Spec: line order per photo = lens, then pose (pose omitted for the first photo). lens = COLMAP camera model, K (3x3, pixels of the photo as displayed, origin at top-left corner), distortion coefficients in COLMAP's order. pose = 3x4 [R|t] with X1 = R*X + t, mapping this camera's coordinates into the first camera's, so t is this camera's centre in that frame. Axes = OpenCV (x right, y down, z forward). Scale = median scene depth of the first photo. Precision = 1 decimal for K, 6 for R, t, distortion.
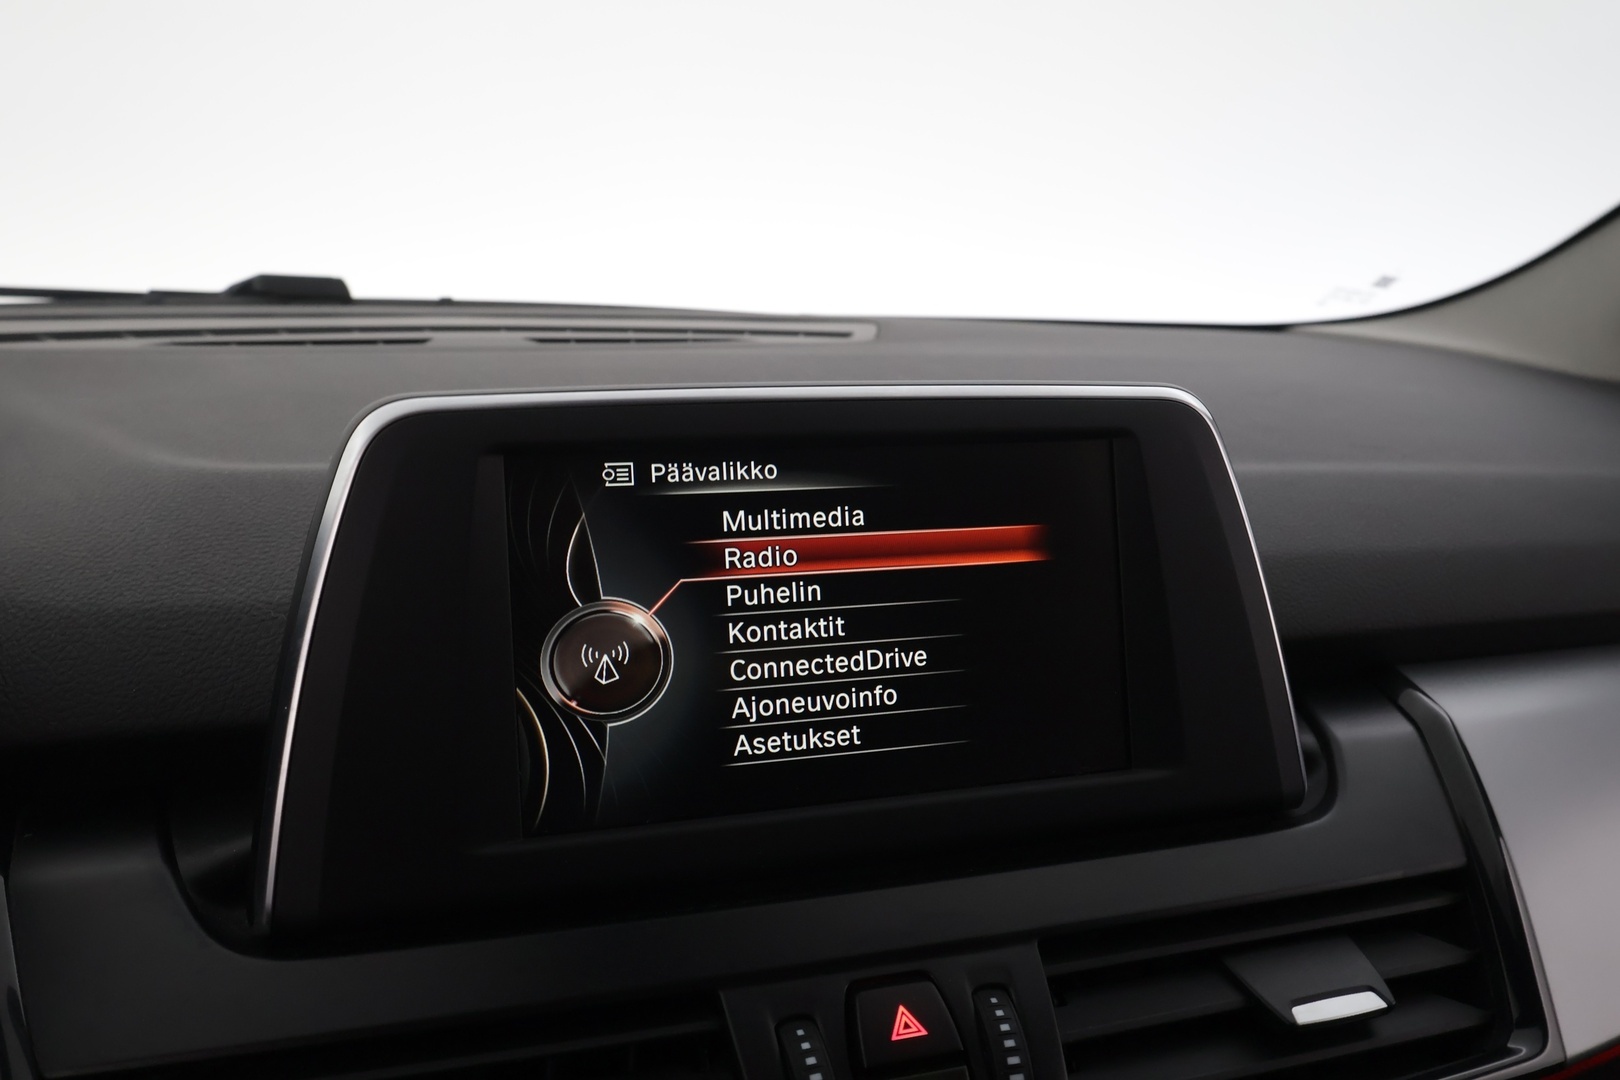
lens RADIAL K [[1286.0, 0, 810.0], [0, 1286.0, 540.0], [0, 0, 1]] dist [0.007176, 0.006369]
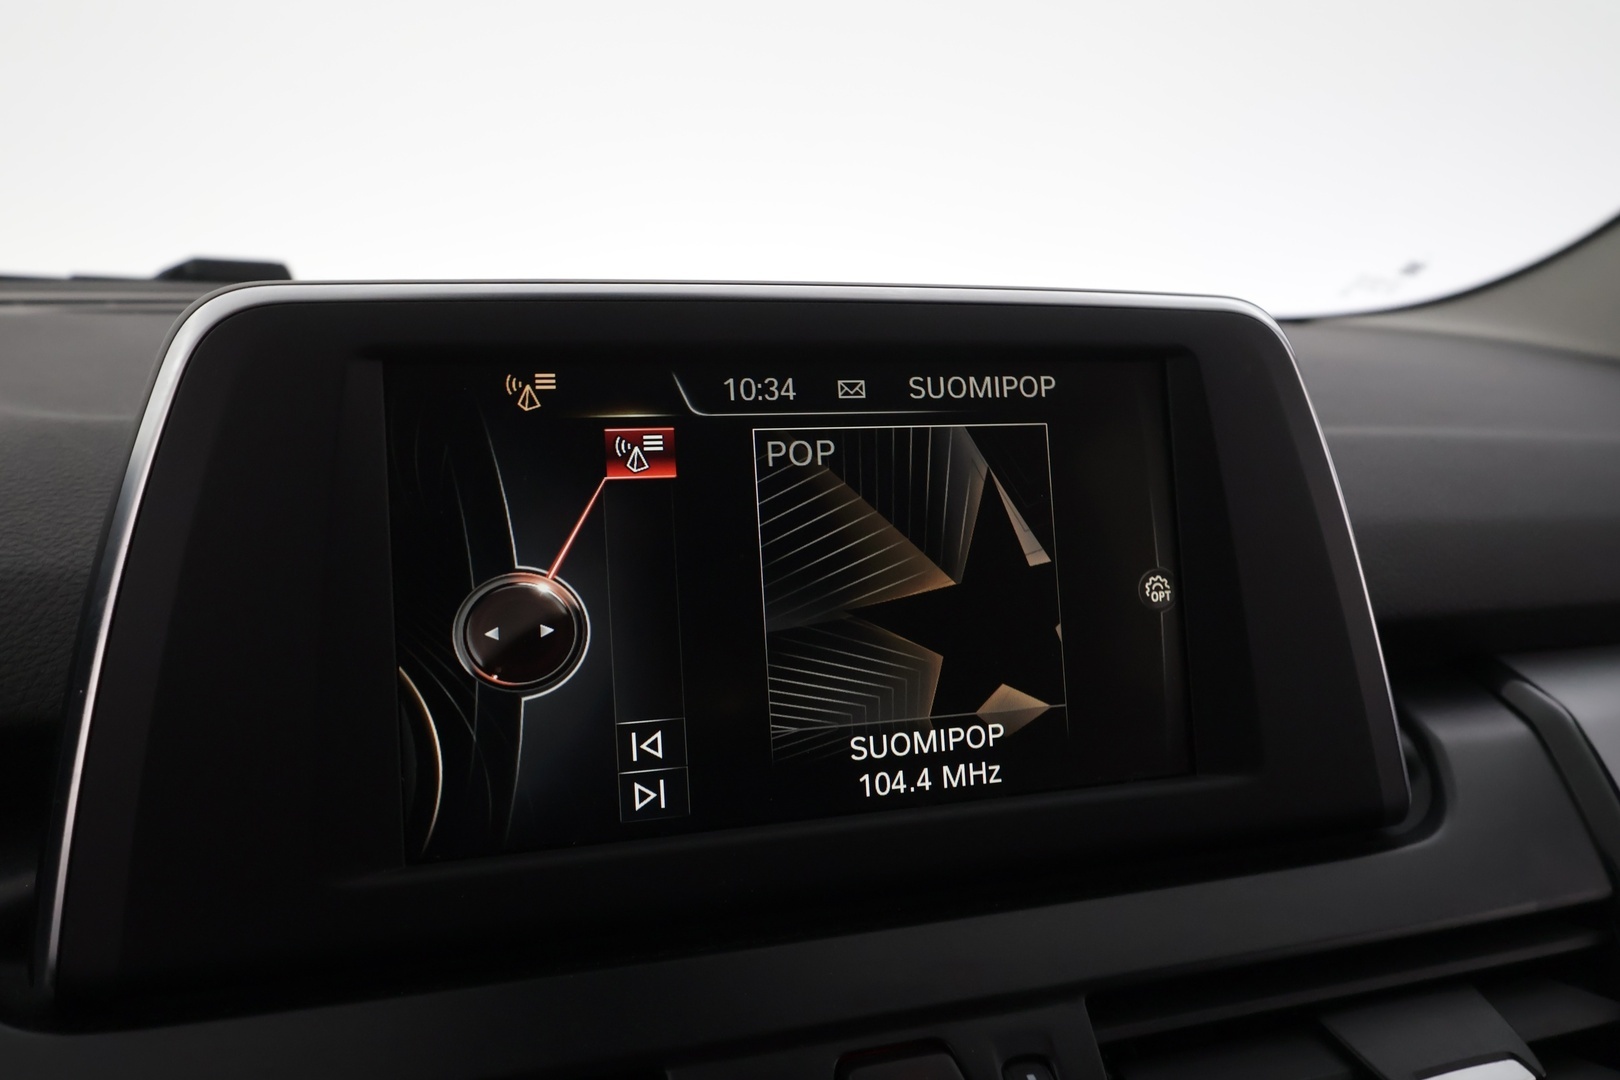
lens RADIAL K [[1286.0, 0, 810.0], [0, 1286.0, 540.0], [0, 0, 1]] dist [0.007176, 0.006369]
pose [[0.999961, -0.005510, 0.006831, 0.008813], [0.005715, 0.999523, -0.030346, 0.060746], [-0.006660, 0.030384, 0.999516, 0.222753]]
